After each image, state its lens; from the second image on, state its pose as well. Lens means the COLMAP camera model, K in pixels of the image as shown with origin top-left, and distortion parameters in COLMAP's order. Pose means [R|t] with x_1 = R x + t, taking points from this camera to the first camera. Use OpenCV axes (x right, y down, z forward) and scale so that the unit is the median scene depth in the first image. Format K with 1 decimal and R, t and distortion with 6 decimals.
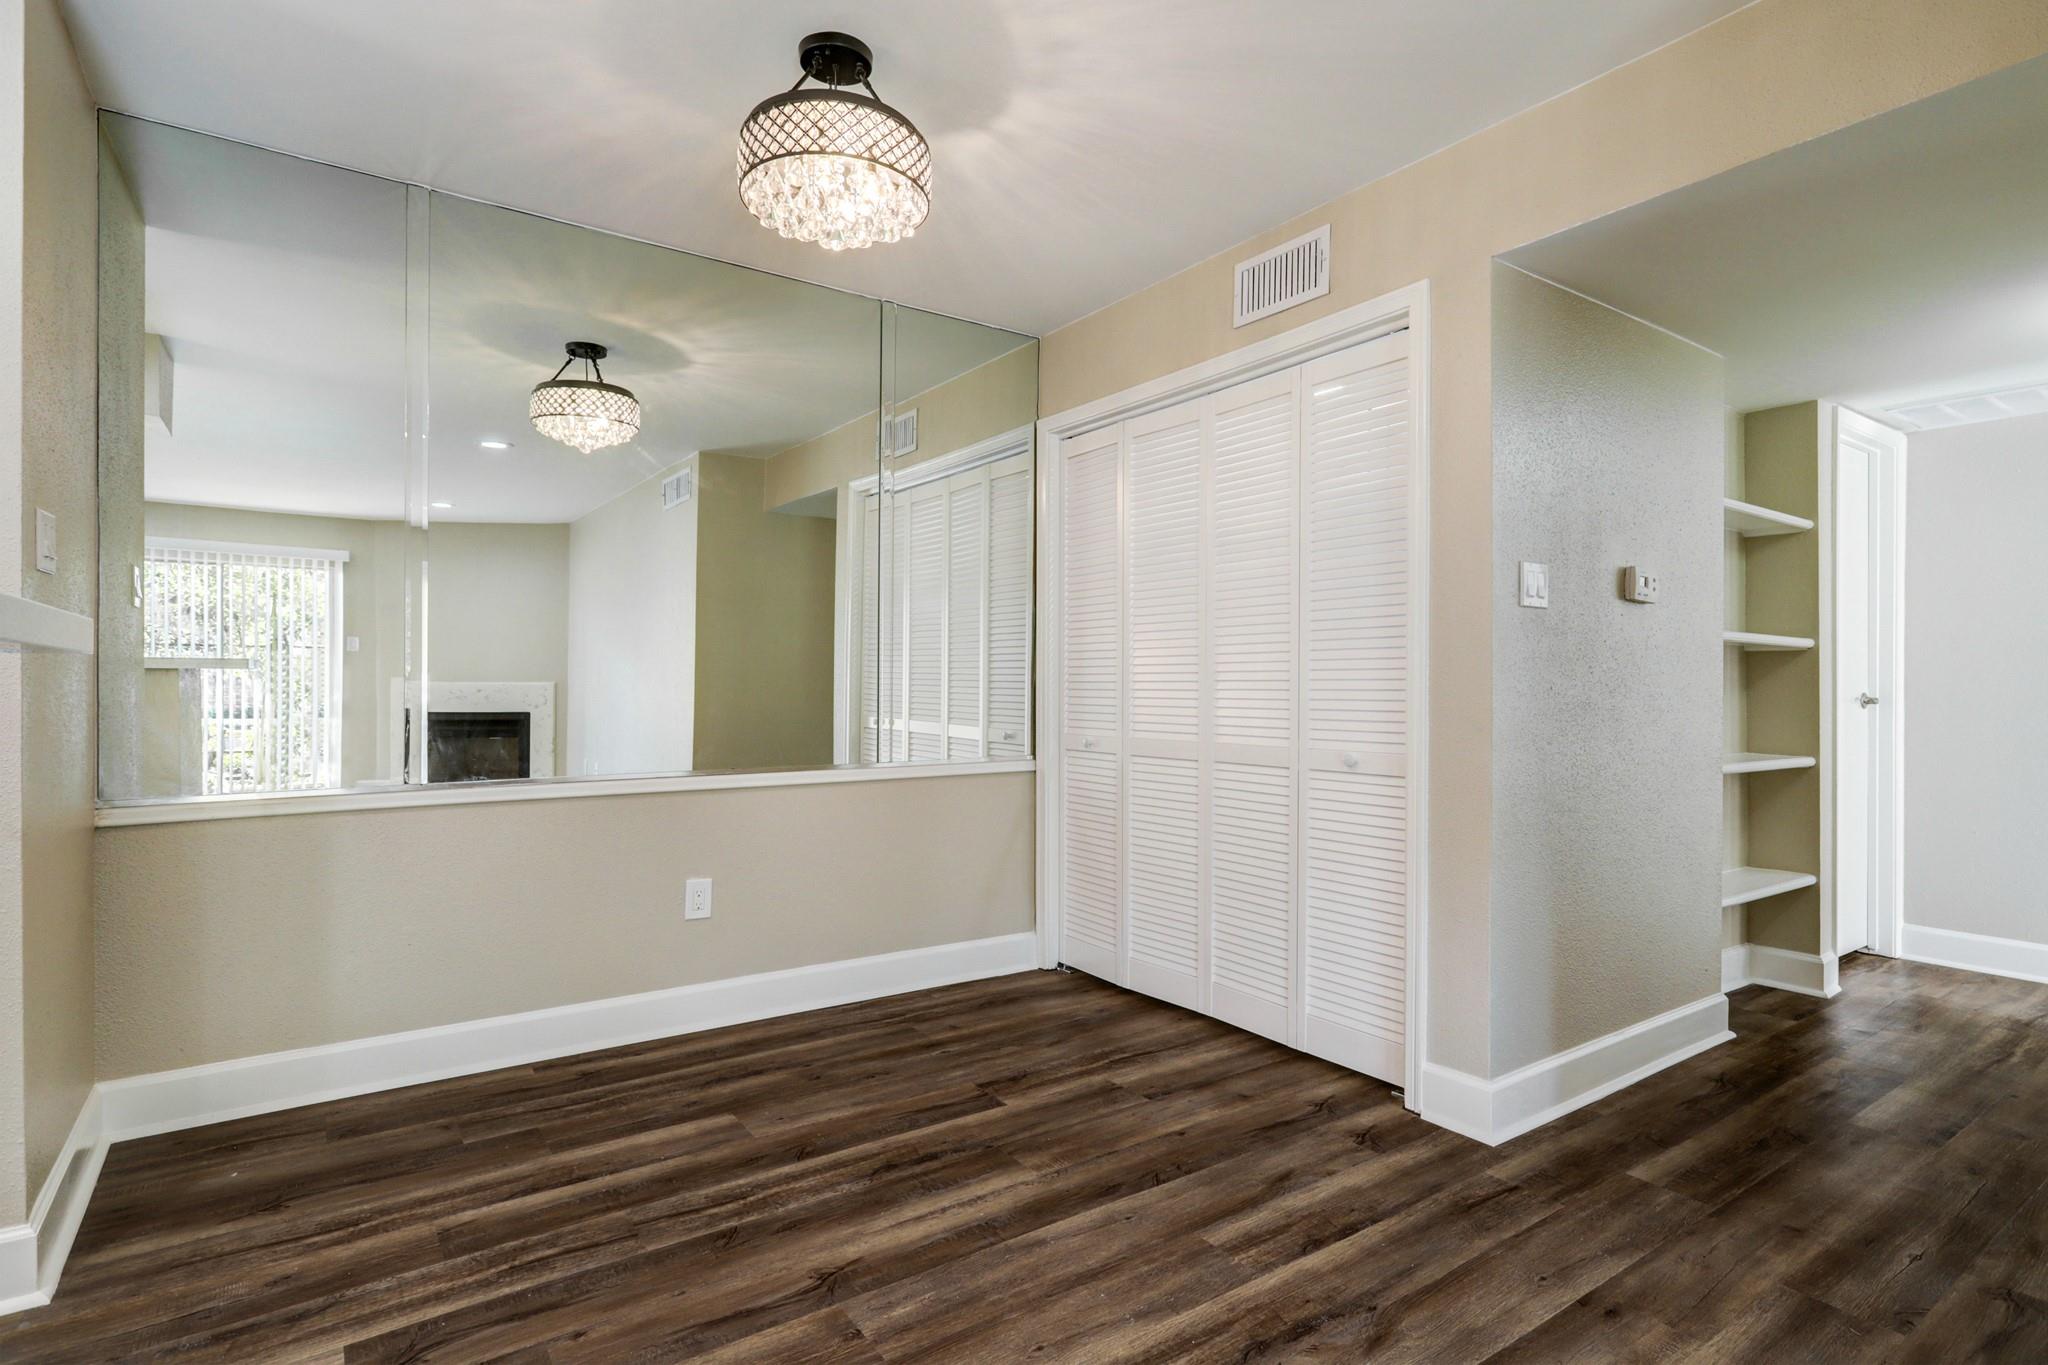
lens RADIAL K [[1004.6, 0, 1024.0], [0, 1004.6, 682.5], [0, 0, 1]] dist [-0.000034, 0.000668]
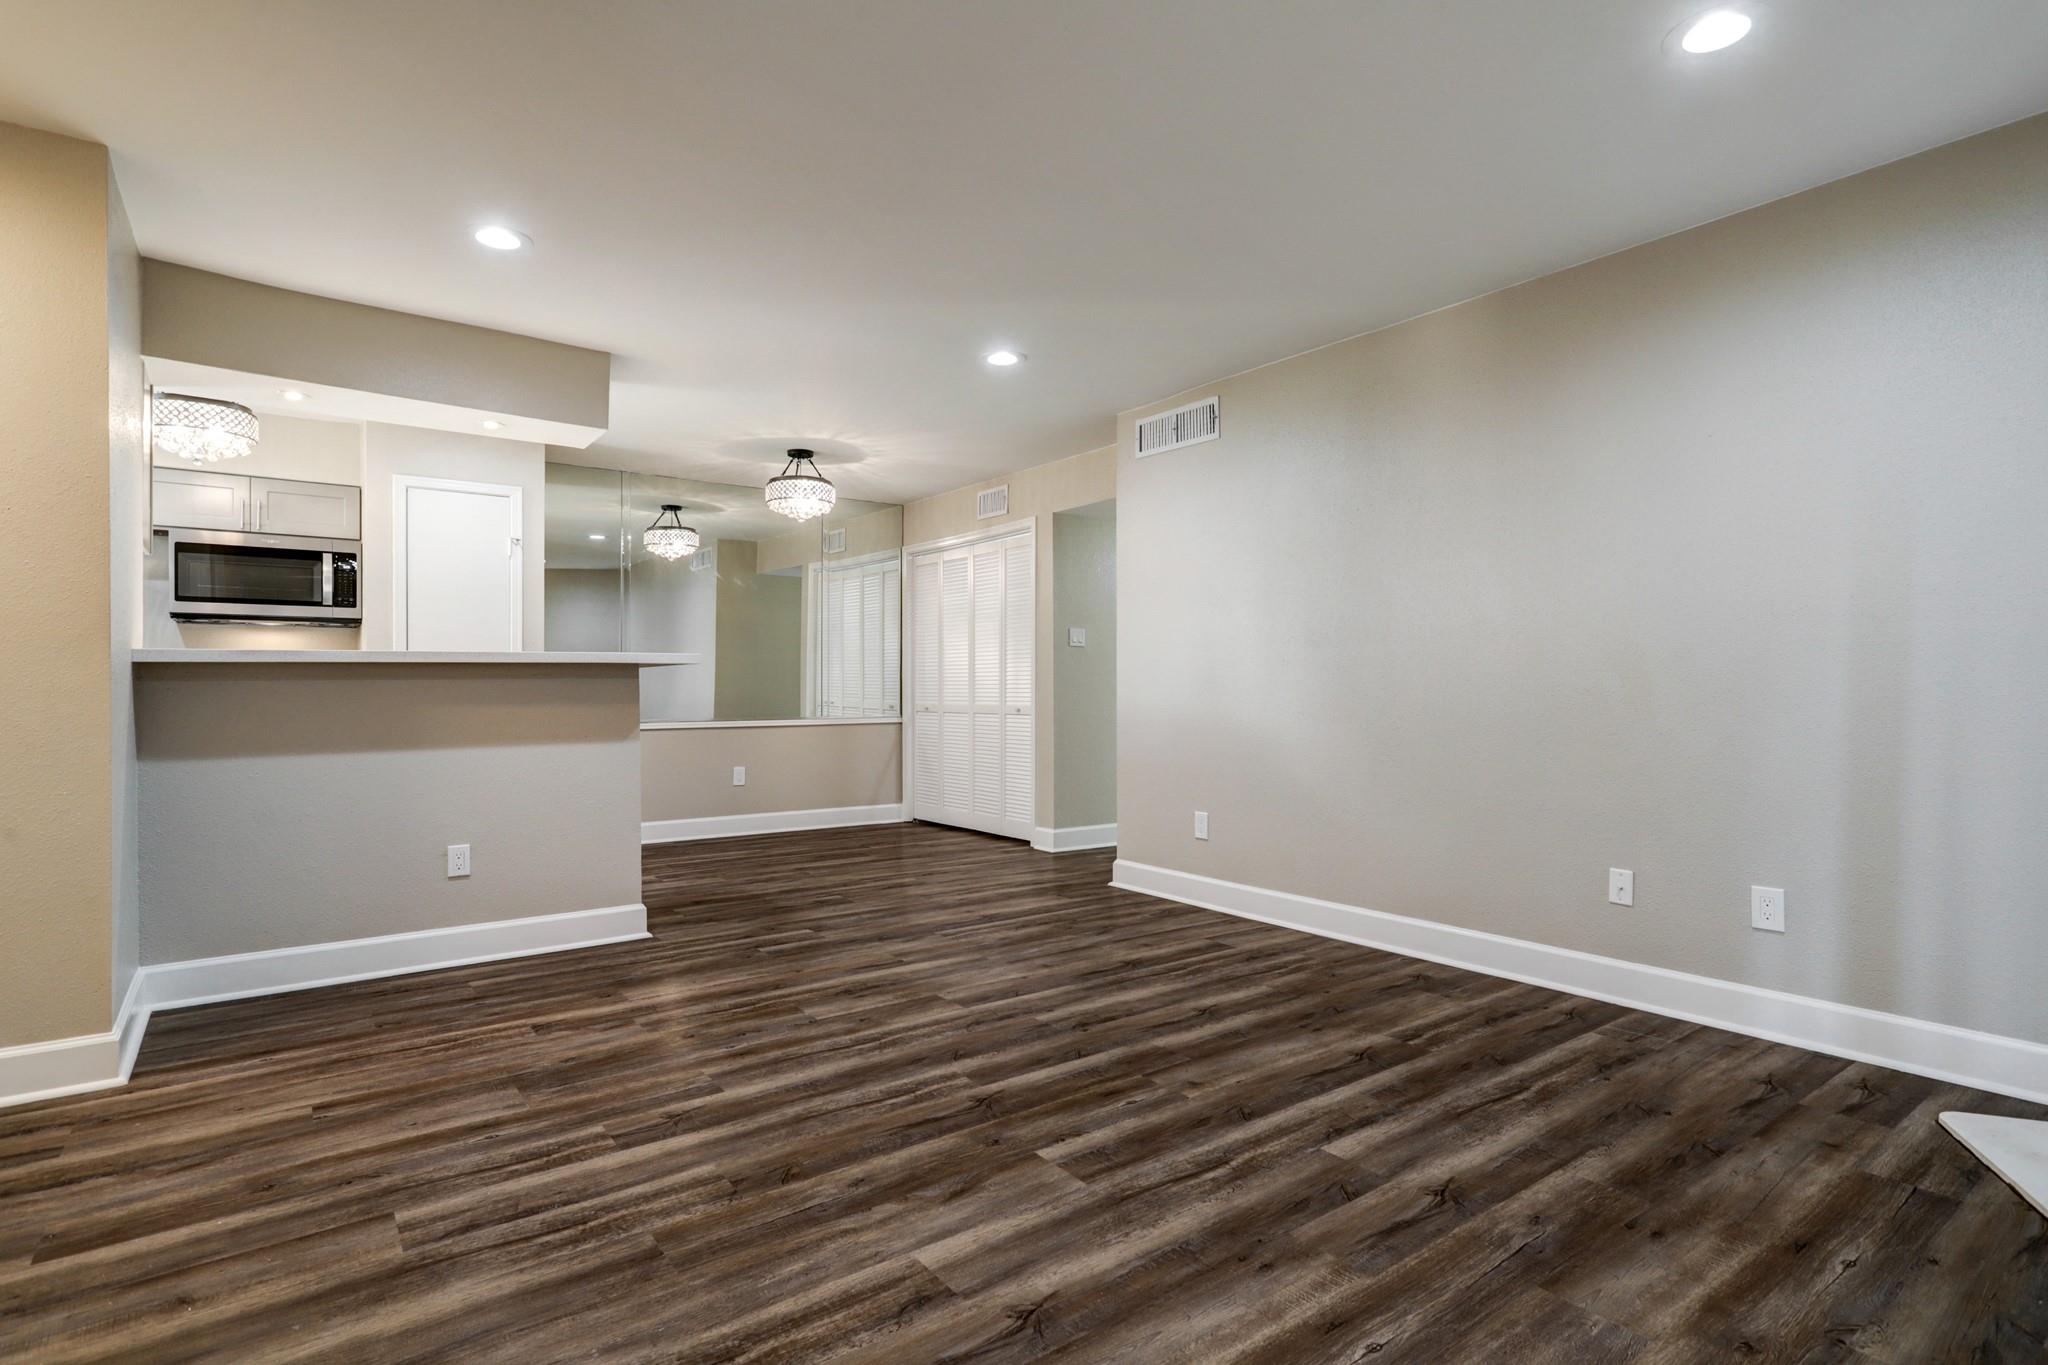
lens RADIAL K [[1004.6, 0, 1024.0], [0, 1004.6, 682.5], [0, 0, 1]] dist [-0.000034, 0.000668]
pose [[0.999739, -0.004629, 0.022374, 0.222085], [0.004684, 0.999986, -0.002413, 0.015356], [-0.022363, 0.002517, 0.999747, -1.055360]]
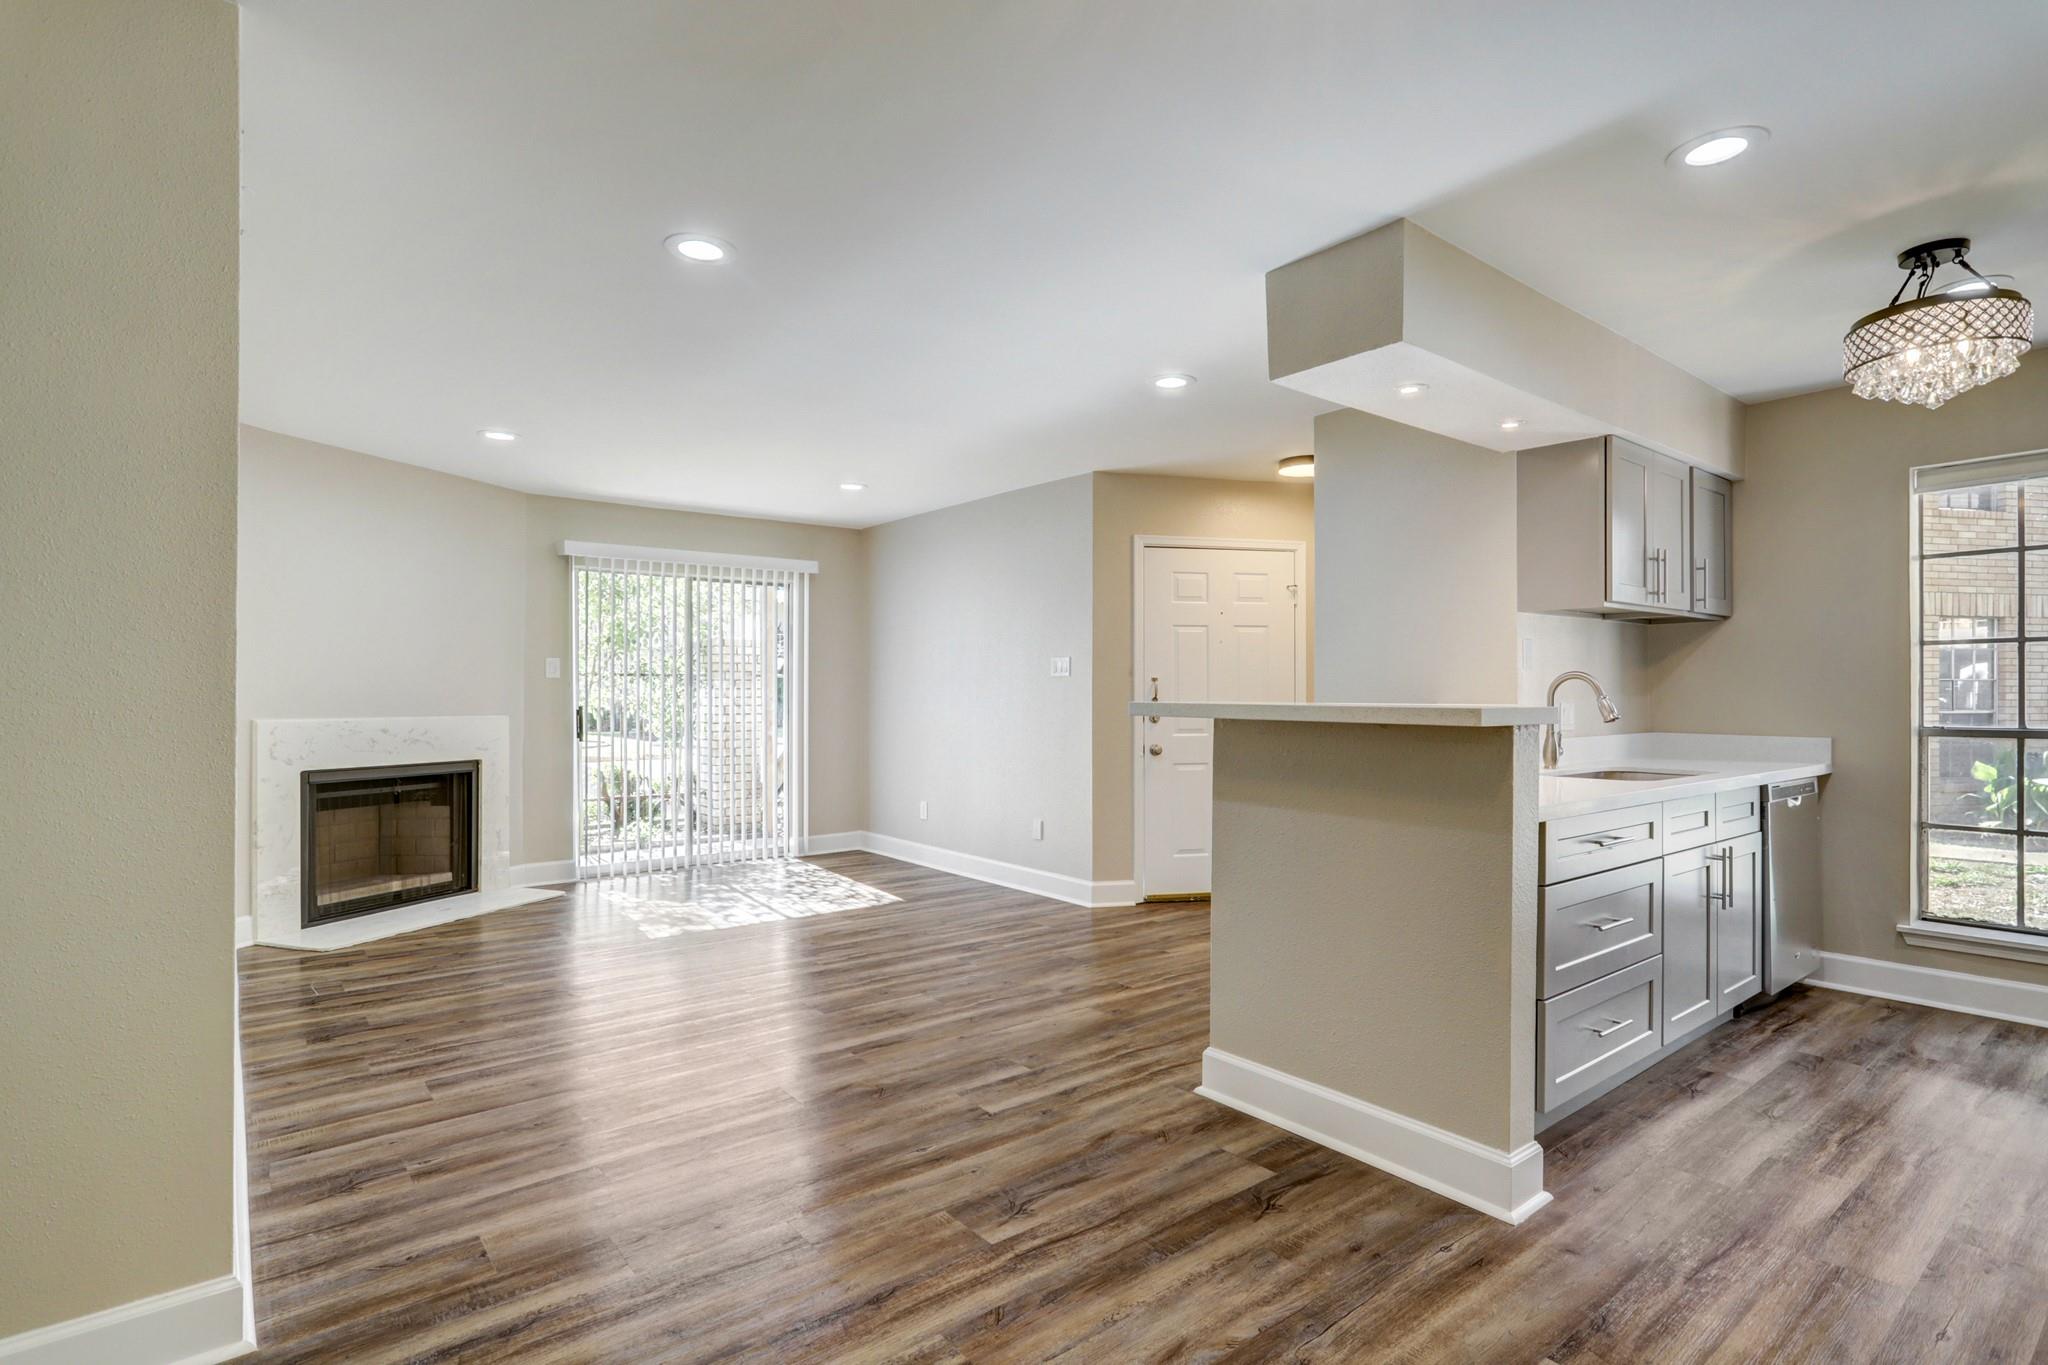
lens RADIAL K [[979.5, 0, 1024.5], [0, 979.5, 693.0], [0, 0, 1]] dist [0.001278, 0.000553]
pose [[-0.998063, -0.004477, -0.062055, 0.018089], [-0.004189, 0.999980, -0.004757, -0.027436], [0.062075, -0.004488, -0.998061, 0.892128]]
